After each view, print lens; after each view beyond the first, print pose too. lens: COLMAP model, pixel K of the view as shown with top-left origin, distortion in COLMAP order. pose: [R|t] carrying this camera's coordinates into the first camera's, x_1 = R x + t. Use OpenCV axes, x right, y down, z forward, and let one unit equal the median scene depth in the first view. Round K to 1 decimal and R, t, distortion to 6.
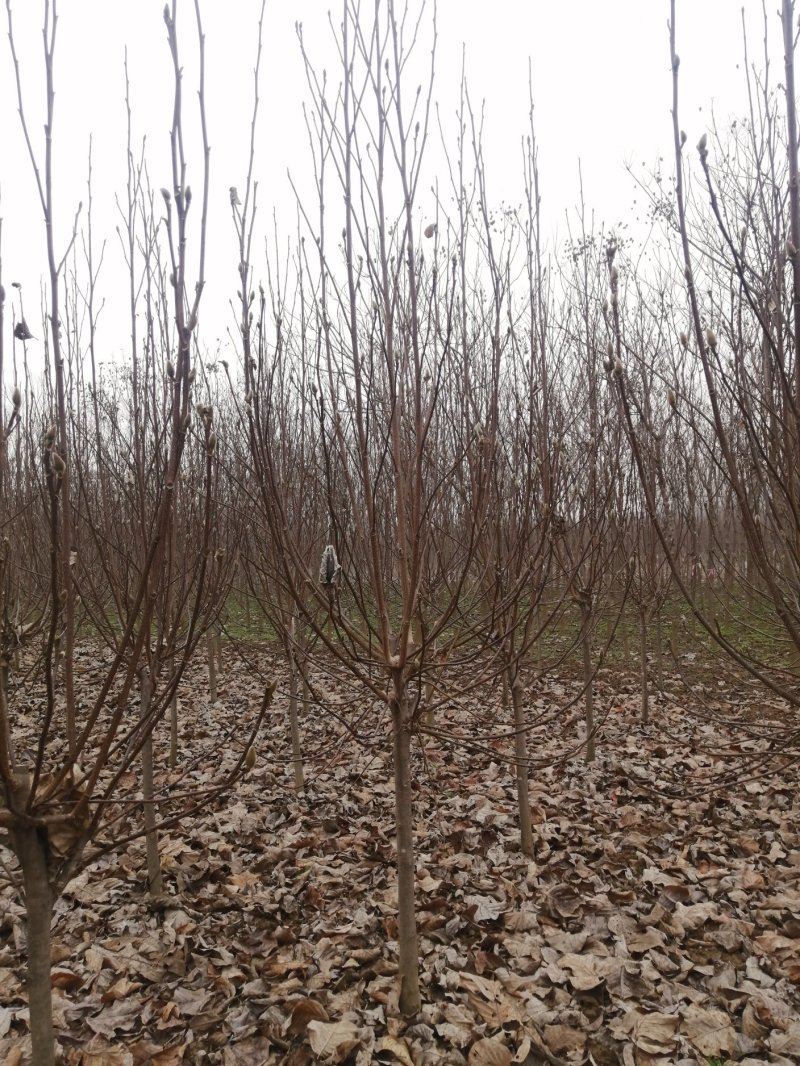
lens RADIAL K [[807.2, 0, 399.9], [0, 807.2, 530.6], [0, 0, 1]] dist [0.009382, 0.019245]
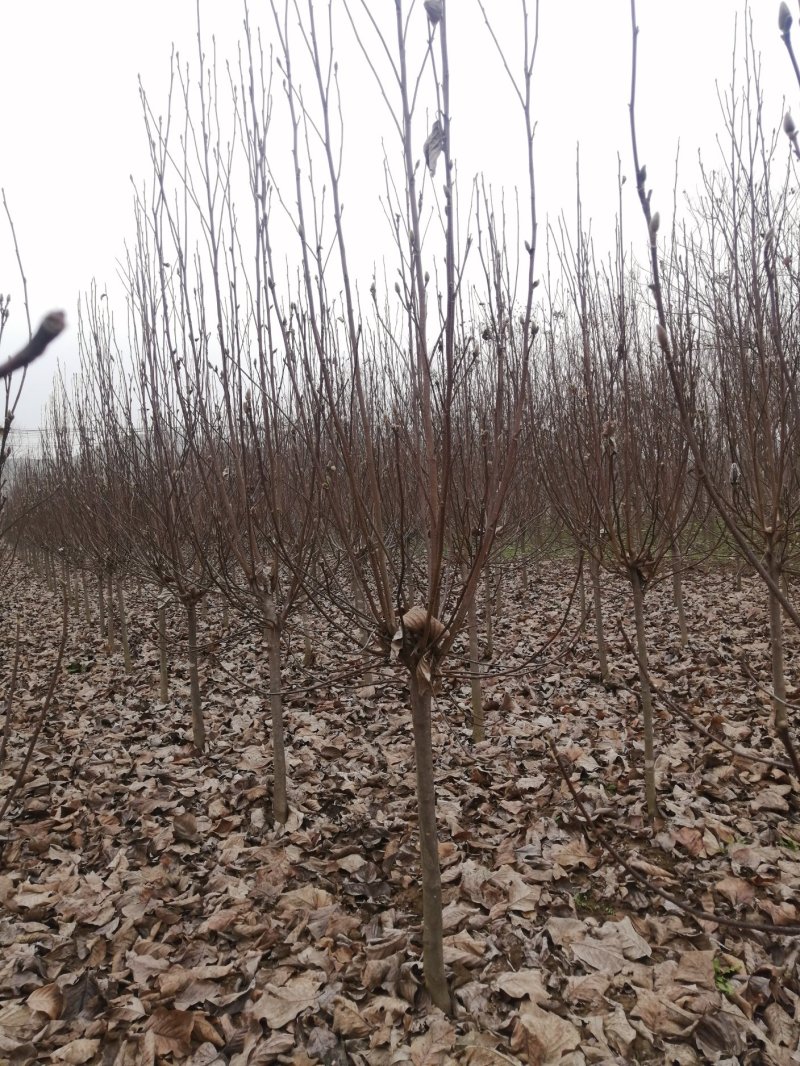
lens RADIAL K [[807.2, 0, 402.2], [0, 807.2, 536.5], [0, 0, 1]] dist [0.009382, 0.019245]
pose [[0.922659, -0.016874, -0.385247, -0.035672], [0.050265, 0.995781, 0.076768, 0.002291], [0.382326, -0.090195, 0.919615, -0.502355]]
